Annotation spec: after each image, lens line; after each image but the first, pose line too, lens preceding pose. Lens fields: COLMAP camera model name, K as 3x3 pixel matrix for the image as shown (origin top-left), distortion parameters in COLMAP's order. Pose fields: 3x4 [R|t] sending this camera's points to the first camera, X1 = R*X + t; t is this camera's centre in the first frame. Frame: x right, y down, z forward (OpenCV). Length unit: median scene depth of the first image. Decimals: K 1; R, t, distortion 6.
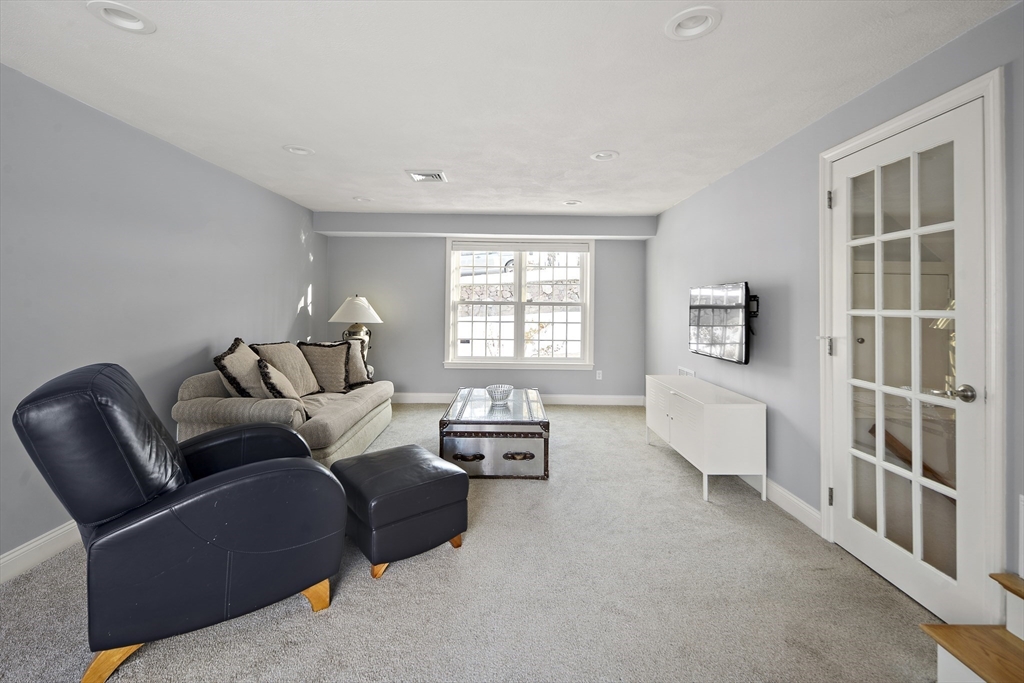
lens RADIAL K [[453.3, 0, 511.1], [0, 453.3, 306.6], [0, 0, 1]] dist [0.000295, 0.000197]
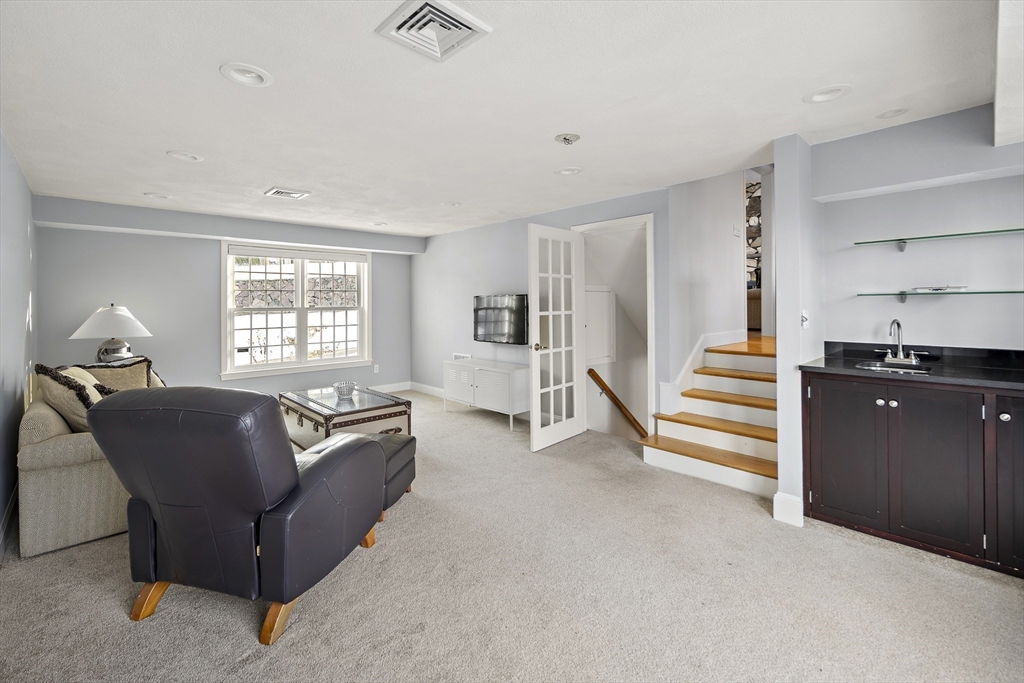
lens RADIAL K [[453.3, 0, 511.1], [0, 453.3, 306.6], [0, 0, 1]] dist [0.000295, 0.000197]
pose [[0.735896, -0.020794, 0.676775, -0.364293], [0.019021, 0.999769, 0.010035, -0.015332], [-0.676827, 0.005488, 0.736122, -0.096154]]
